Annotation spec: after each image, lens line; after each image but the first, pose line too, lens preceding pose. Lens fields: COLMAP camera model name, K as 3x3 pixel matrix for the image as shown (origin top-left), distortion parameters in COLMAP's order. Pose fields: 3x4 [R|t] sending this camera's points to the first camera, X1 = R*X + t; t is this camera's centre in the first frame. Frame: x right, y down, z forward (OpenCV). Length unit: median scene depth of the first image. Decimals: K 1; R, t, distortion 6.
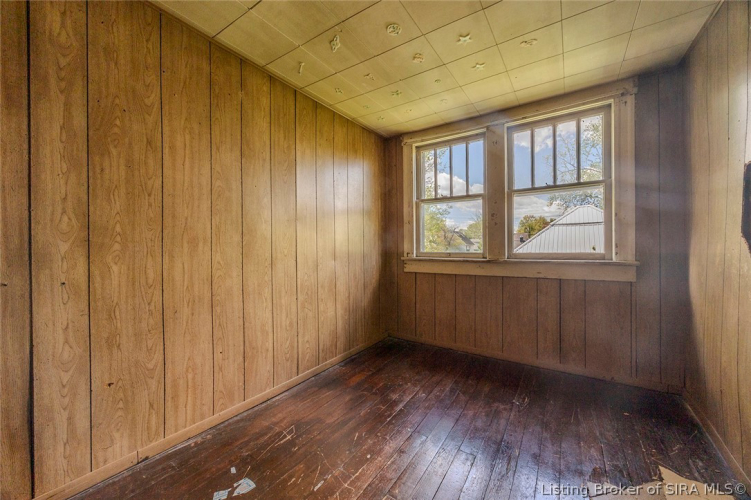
lens RADIAL K [[286.2, 0, 375.5], [0, 286.2, 250.0], [0, 0, 1]] dist [-0.001295, 0.000205]
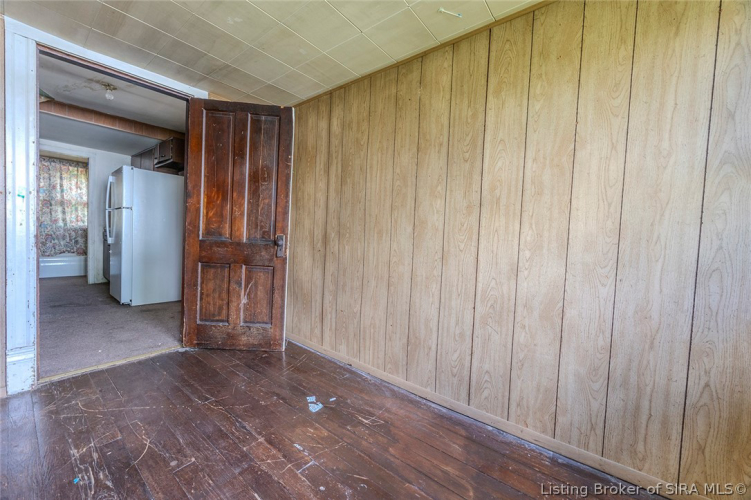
lens RADIAL K [[286.2, 0, 375.5], [0, 286.2, 250.0], [0, 0, 1]] dist [-0.001295, 0.000205]
pose [[-0.066834, 0.048558, -0.996582, 0.608033], [-0.047849, 0.997510, 0.051812, -0.014764], [0.996616, 0.051148, -0.064344, 0.938401]]
